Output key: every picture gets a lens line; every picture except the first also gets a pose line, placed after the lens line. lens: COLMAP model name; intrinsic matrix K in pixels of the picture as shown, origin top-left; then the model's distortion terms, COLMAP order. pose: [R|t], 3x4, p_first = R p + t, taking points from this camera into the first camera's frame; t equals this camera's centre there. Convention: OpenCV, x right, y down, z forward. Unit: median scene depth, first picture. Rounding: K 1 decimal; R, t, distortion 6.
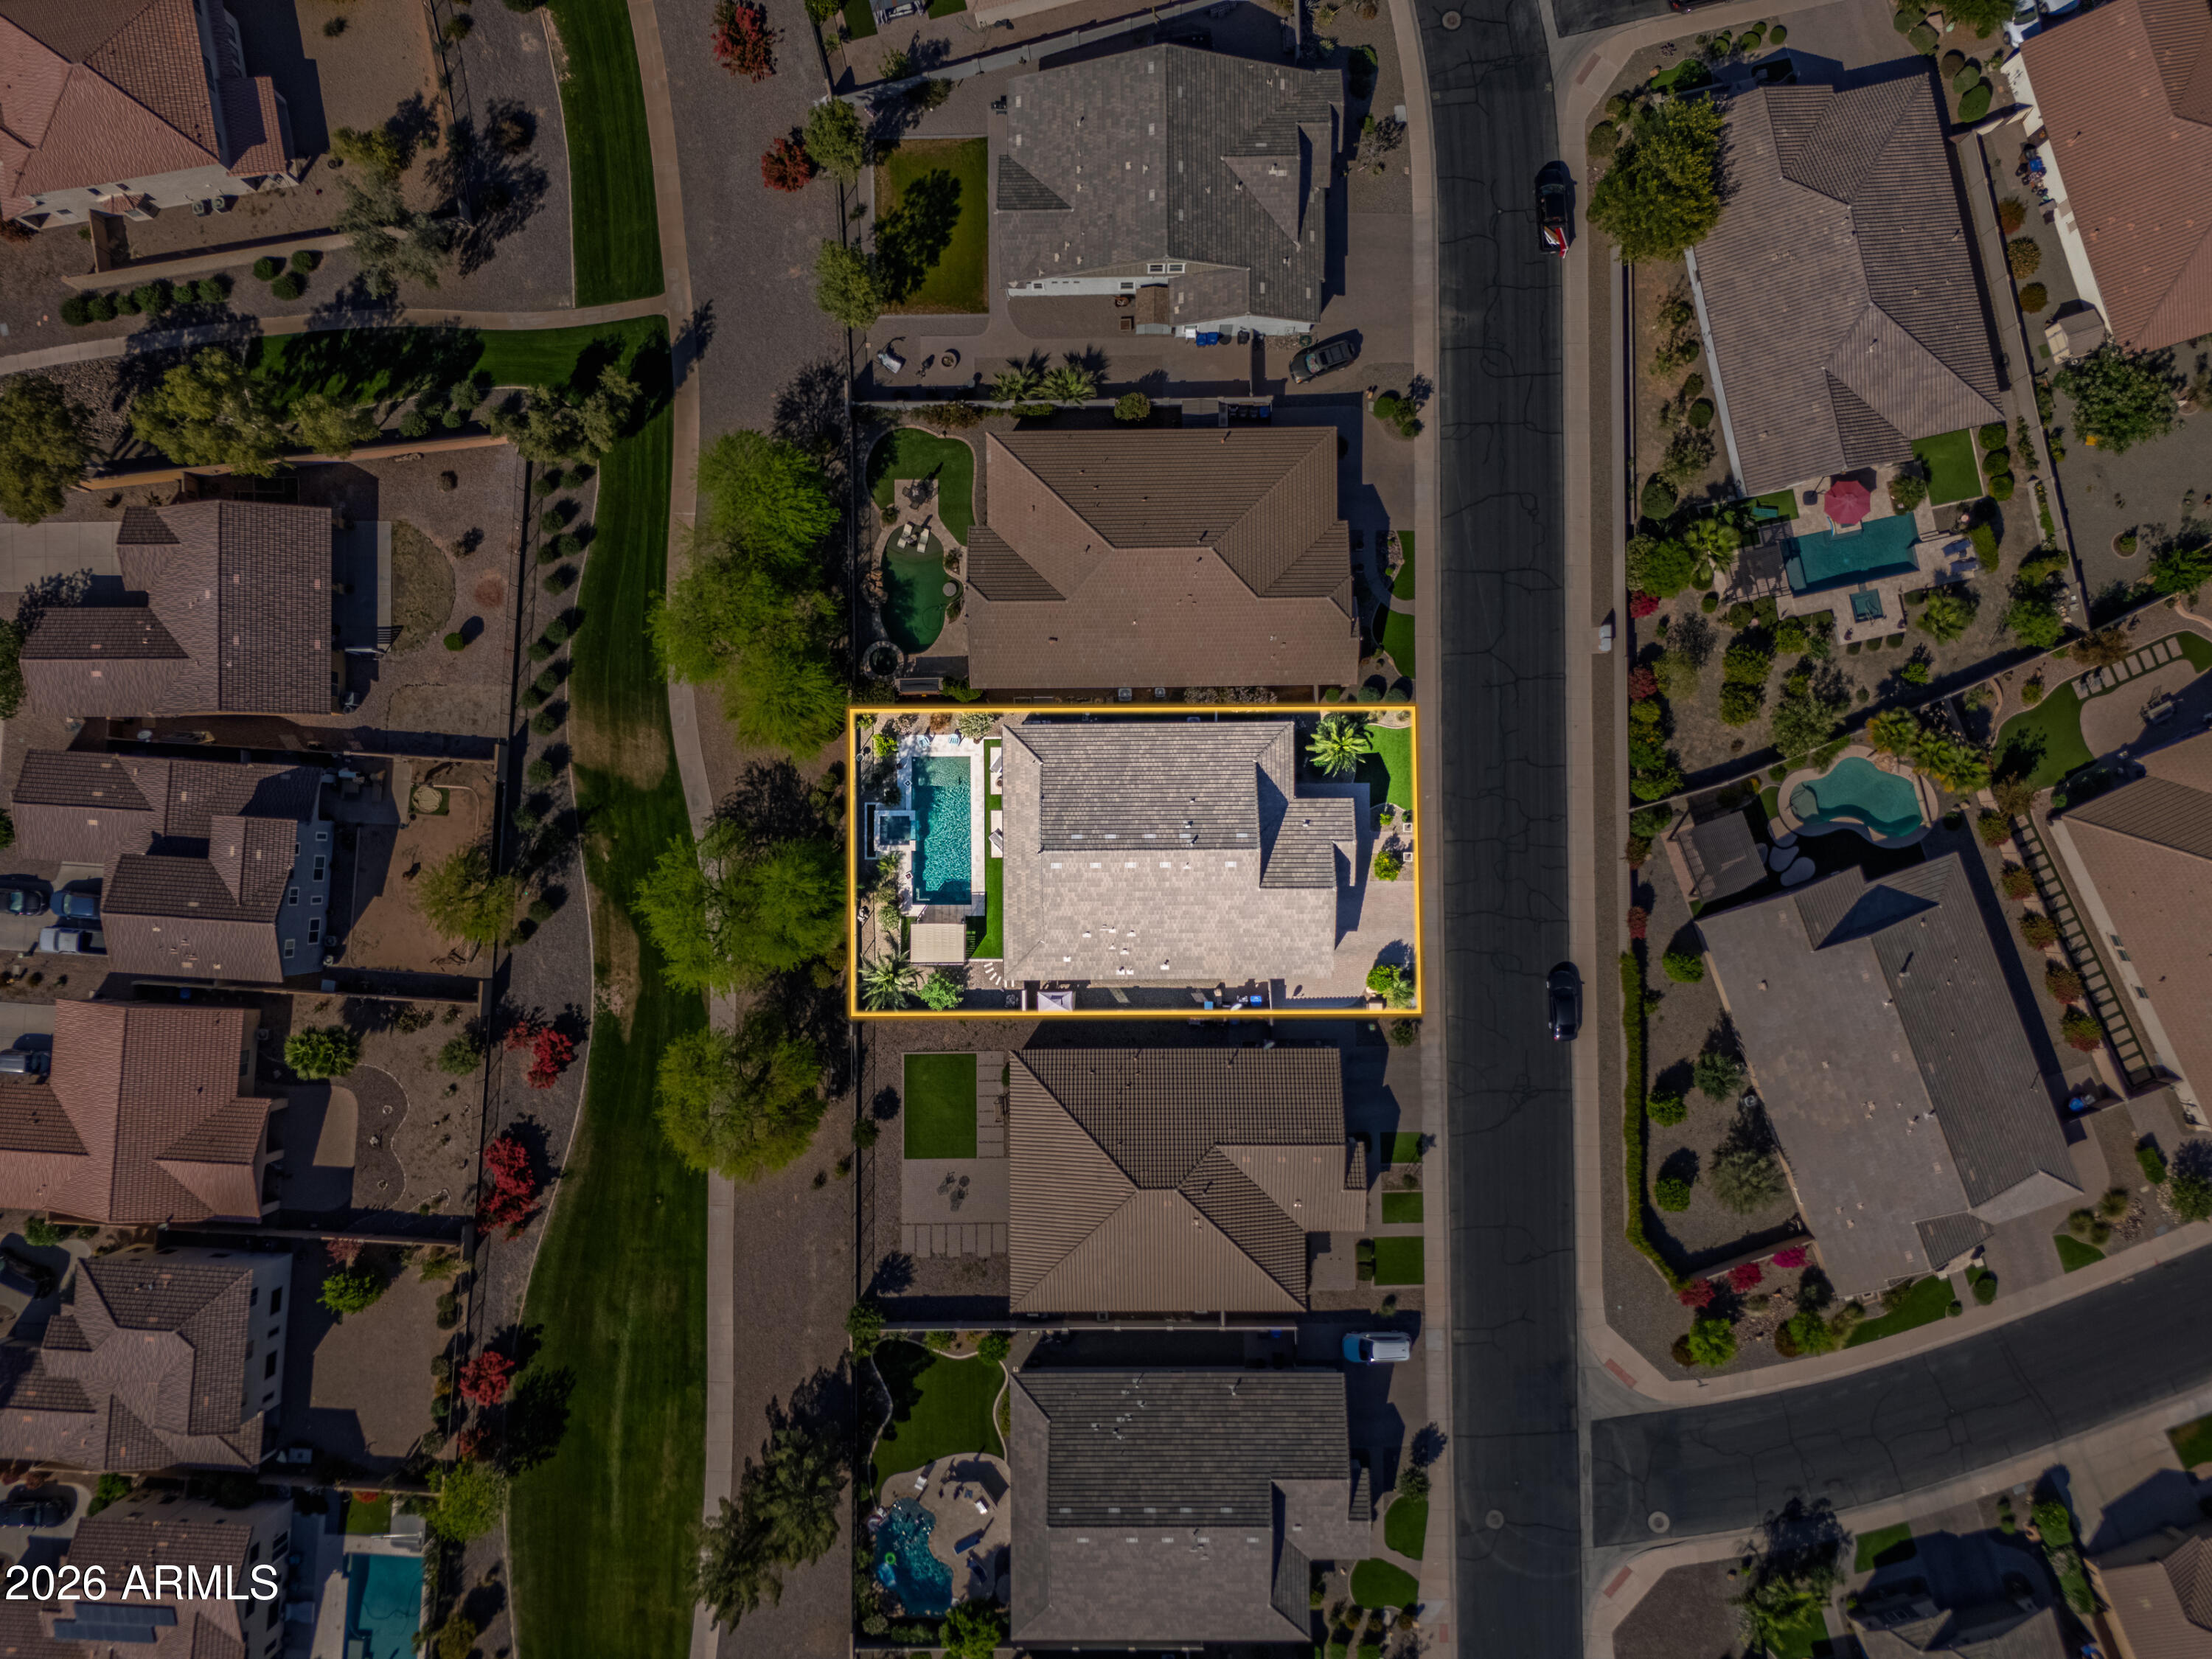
lens RADIAL K [[1643.7, 0, 1113.6], [0, 1643.7, 828.9], [0, 0, 1]] dist [0.043641, -0.034788]
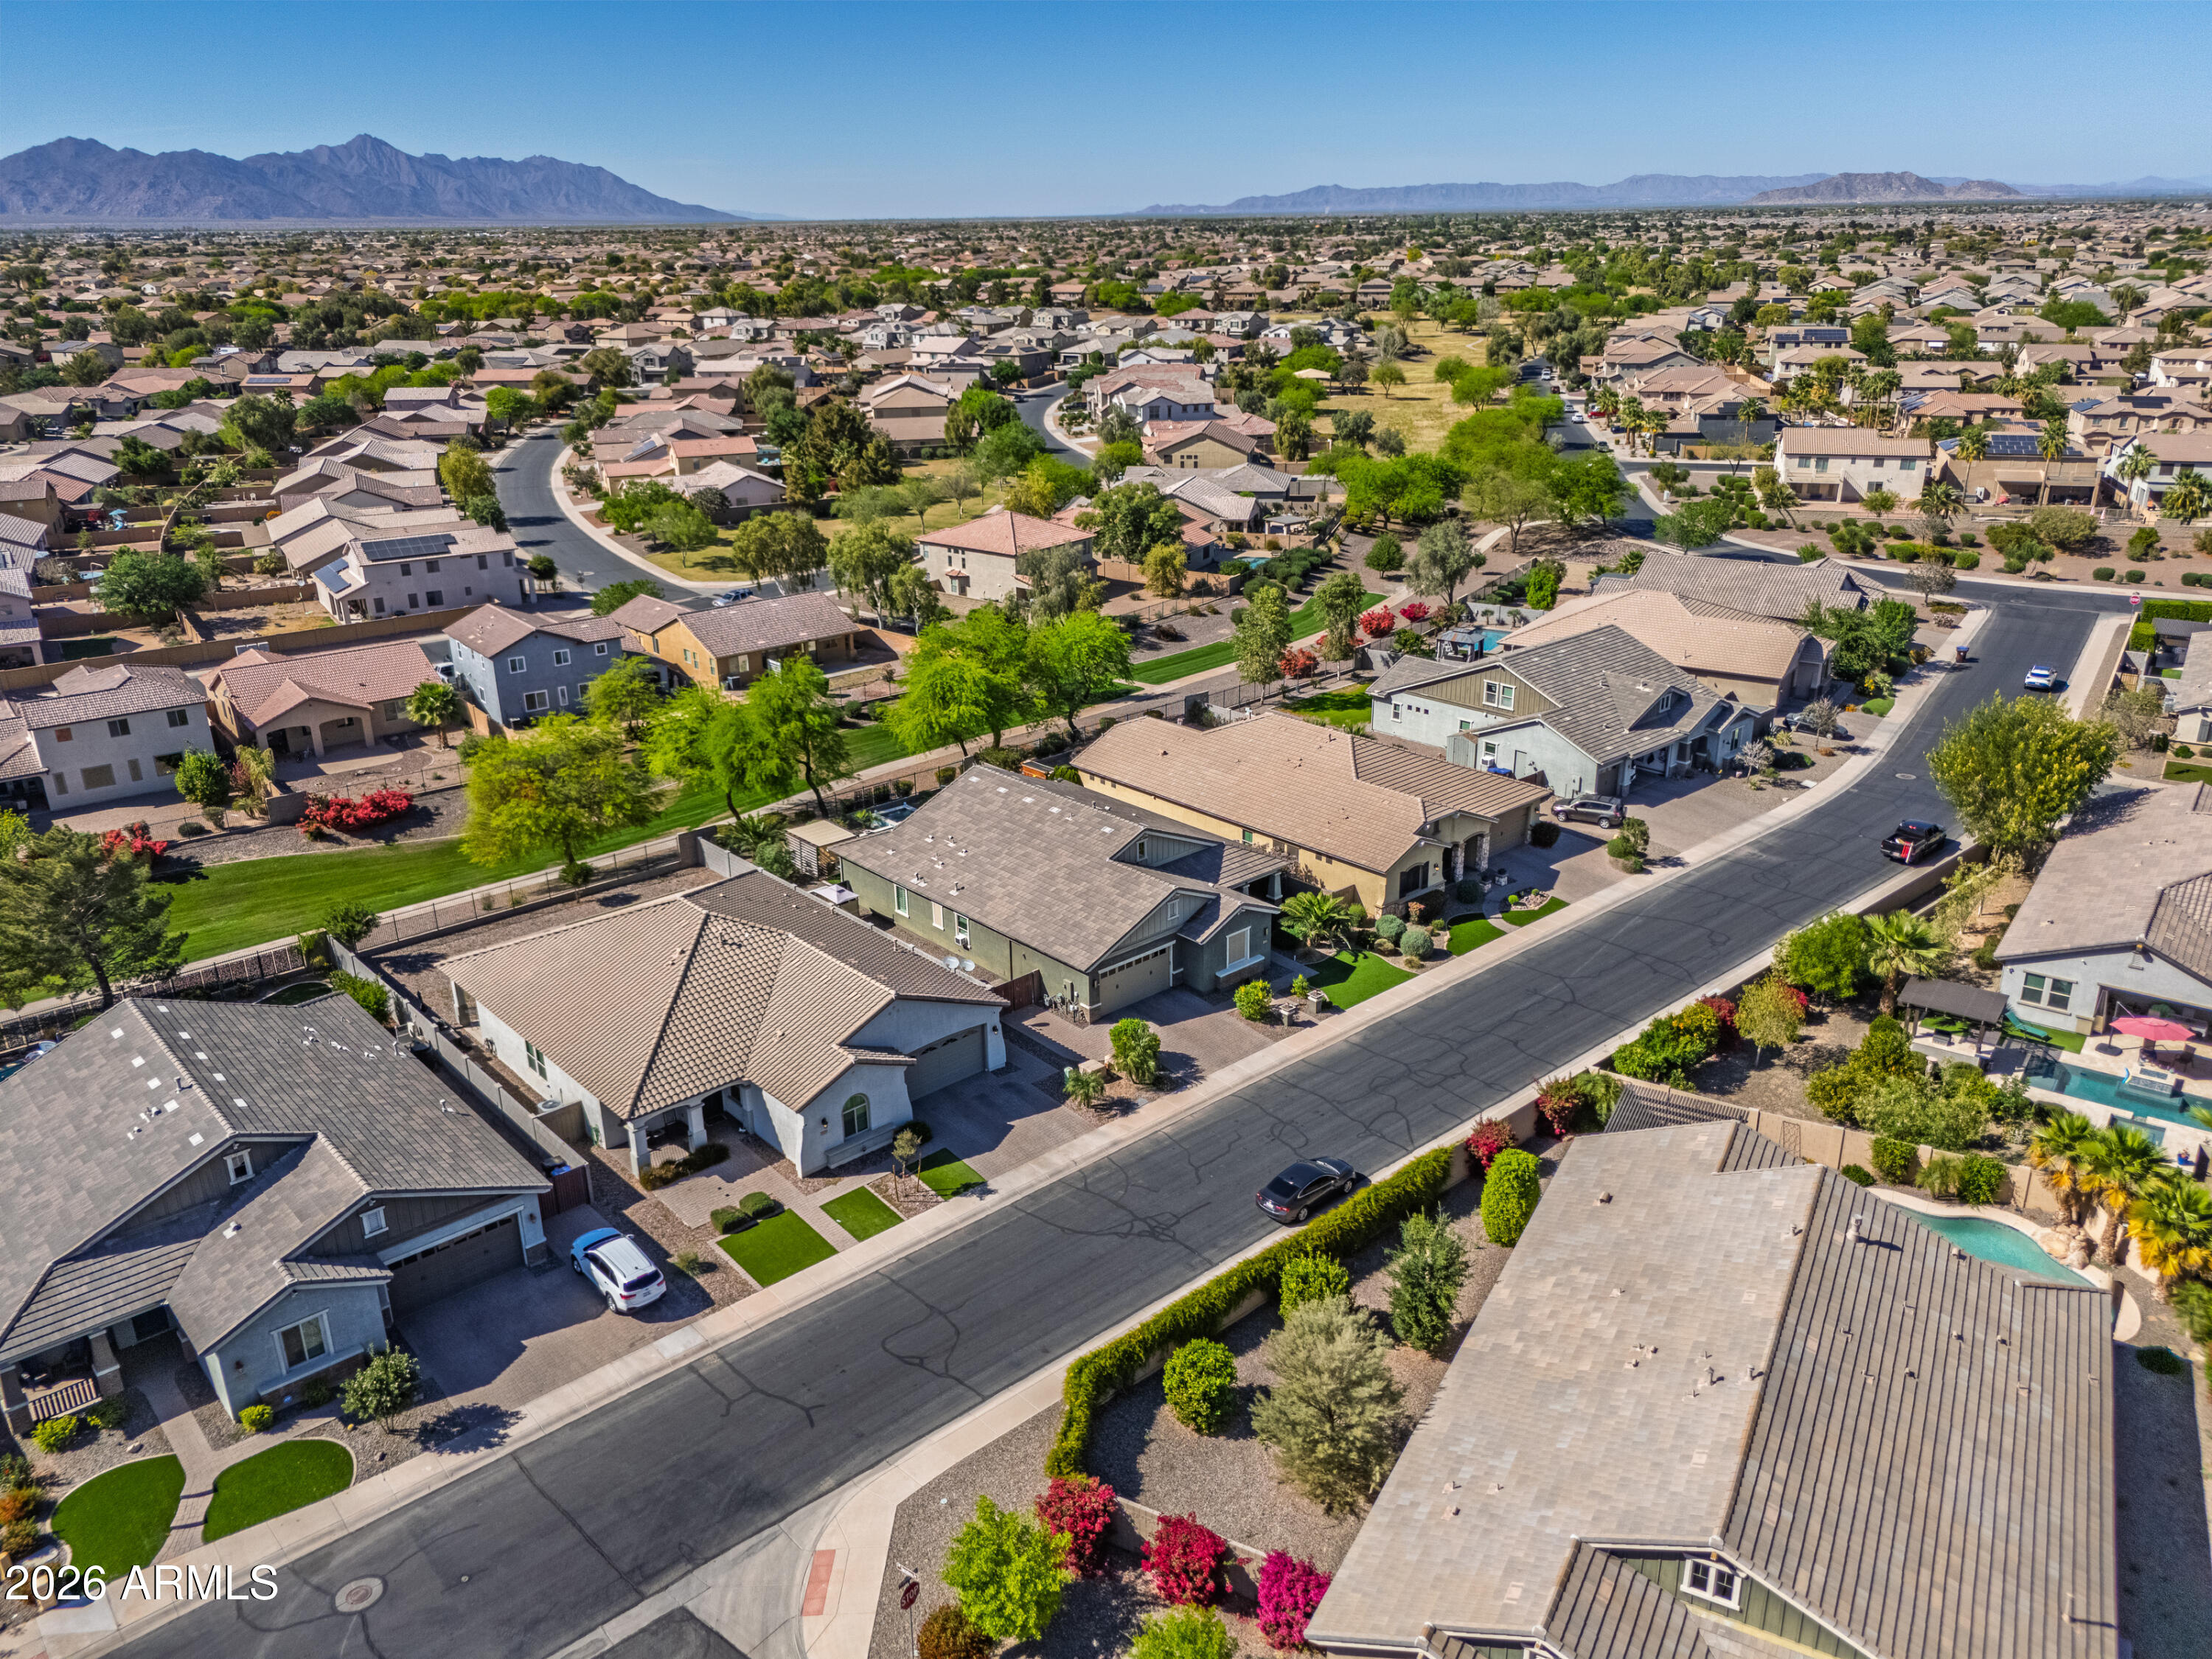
lens RADIAL K [[1643.7, 0, 1113.6], [0, 1643.7, 828.9], [0, 0, 1]] dist [0.043641, -0.034788]
pose [[0.662545, 0.275371, -0.696567, 0.595243], [-0.748897, 0.260565, -0.609311, 0.478014], [0.013714, 0.925352, 0.378860, 0.659541]]
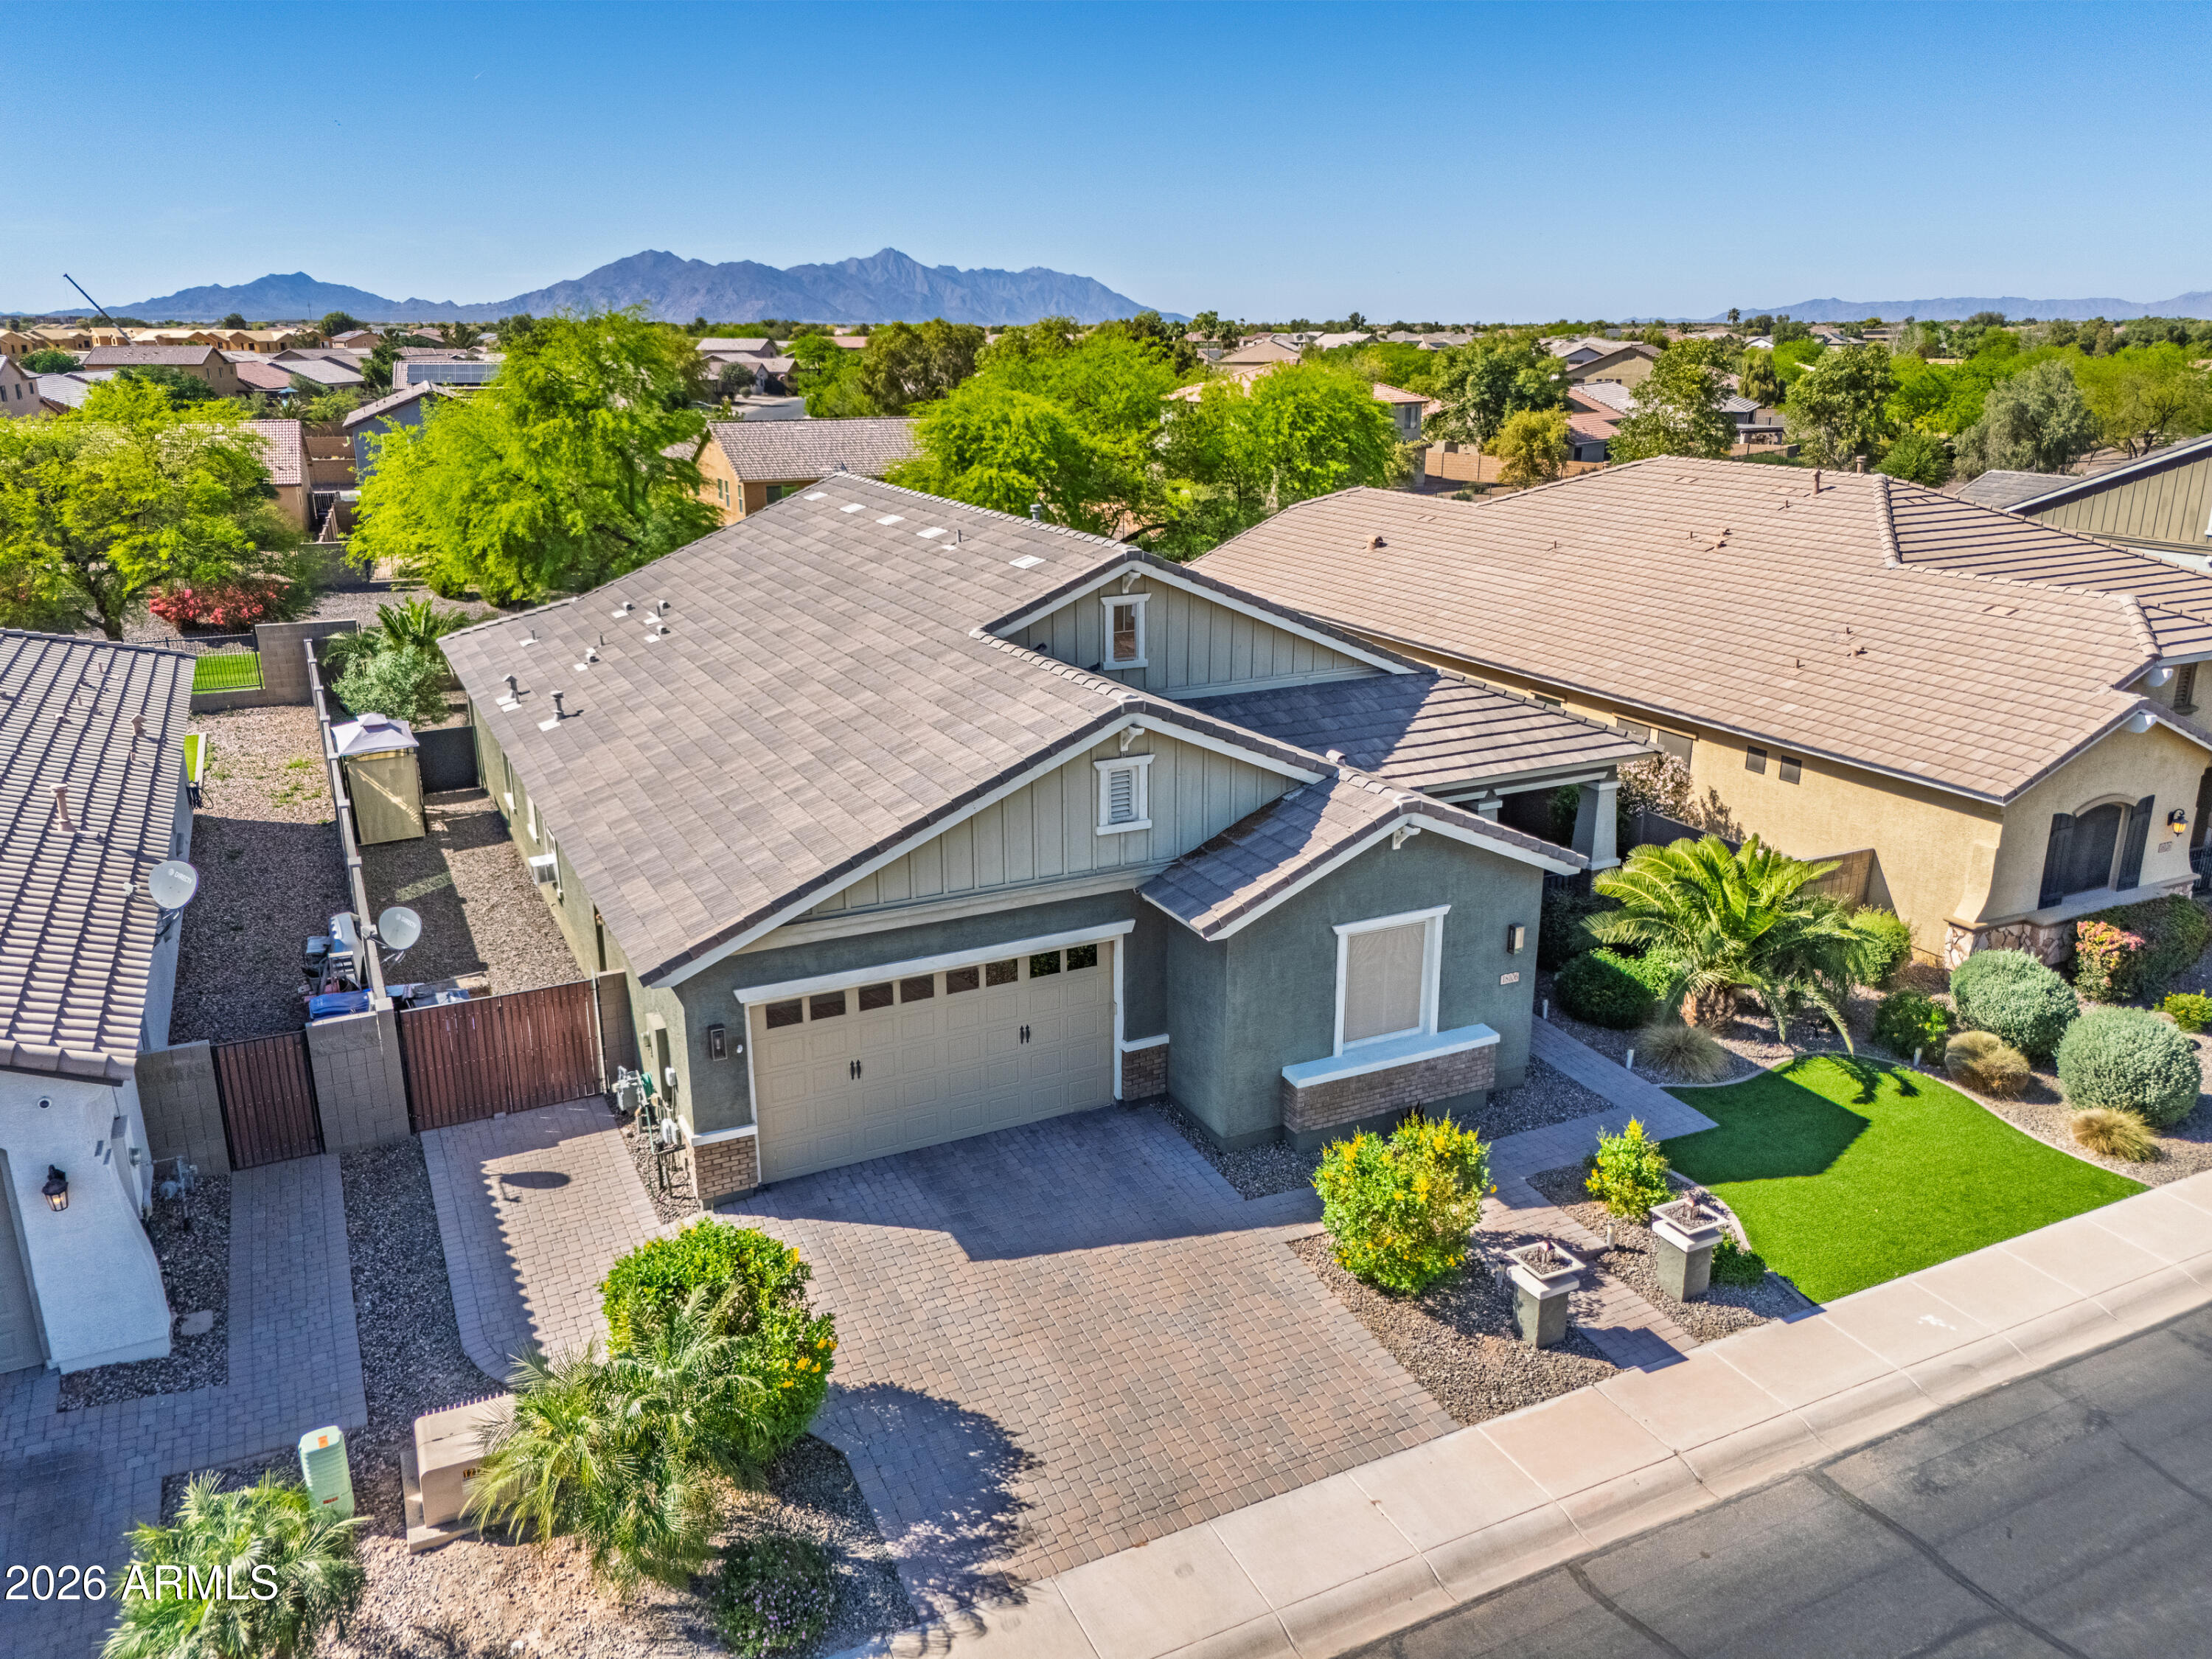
lens RADIAL K [[1643.7, 0, 1113.6], [0, 1643.7, 828.9], [0, 0, 1]] dist [0.043641, -0.034788]
pose [[0.440407, 0.283962, -0.851708, 0.280435], [-0.897770, 0.146796, -0.415283, 0.110877], [0.007103, 0.947532, 0.319583, 0.907710]]
